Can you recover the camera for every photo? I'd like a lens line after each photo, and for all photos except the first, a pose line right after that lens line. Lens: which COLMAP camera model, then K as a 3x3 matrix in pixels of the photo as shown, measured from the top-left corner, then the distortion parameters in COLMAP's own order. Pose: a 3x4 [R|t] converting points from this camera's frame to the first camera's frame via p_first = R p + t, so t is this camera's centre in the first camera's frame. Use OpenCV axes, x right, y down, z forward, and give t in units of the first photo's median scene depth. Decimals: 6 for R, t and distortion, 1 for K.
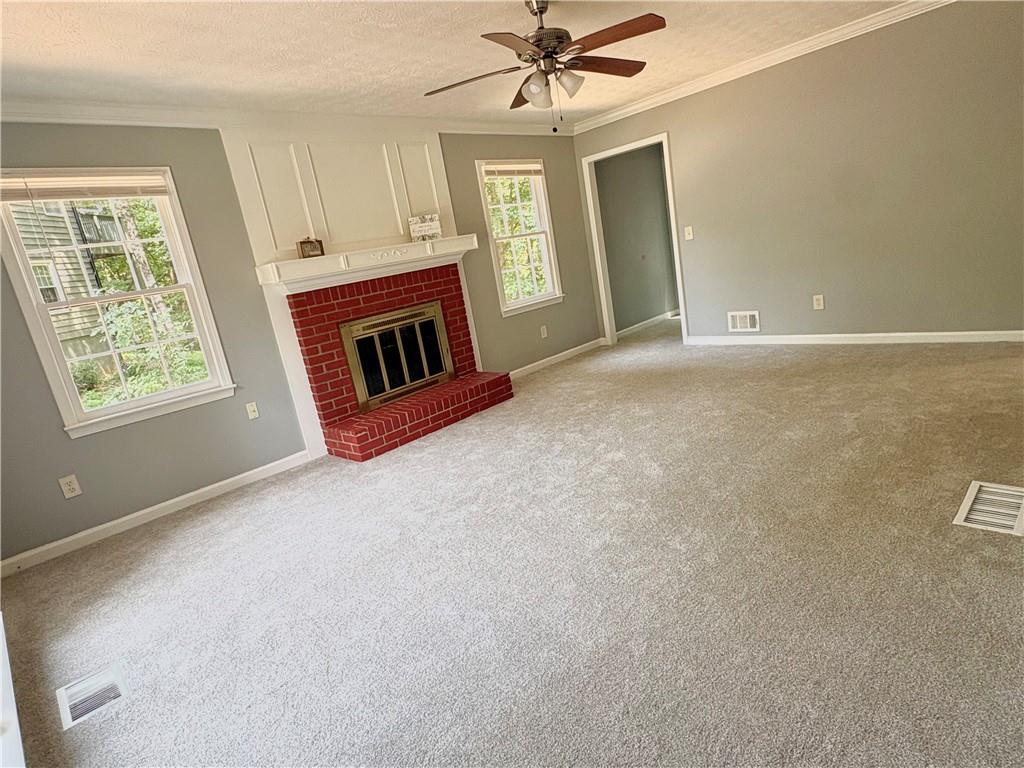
lens RADIAL K [[558.2, 0, 508.3], [0, 558.2, 387.9], [0, 0, 1]] dist [0.004190, -0.000069]
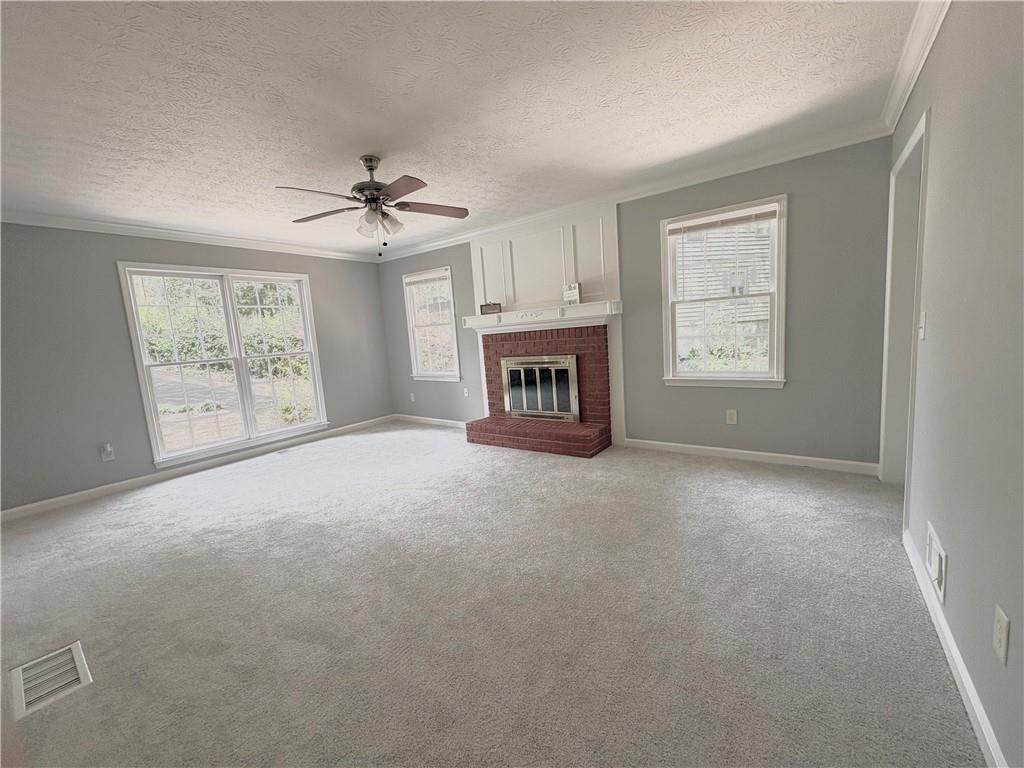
lens RADIAL K [[407.6, 0, 515.2], [0, 407.6, 379.2], [0, 0, 1]] dist [-0.001419, 0.000250]
pose [[0.167710, 0.278860, -0.945574, 0.709205], [-0.183454, 0.951233, 0.247991, -0.307801], [0.968617, 0.131879, 0.210689, 0.720800]]
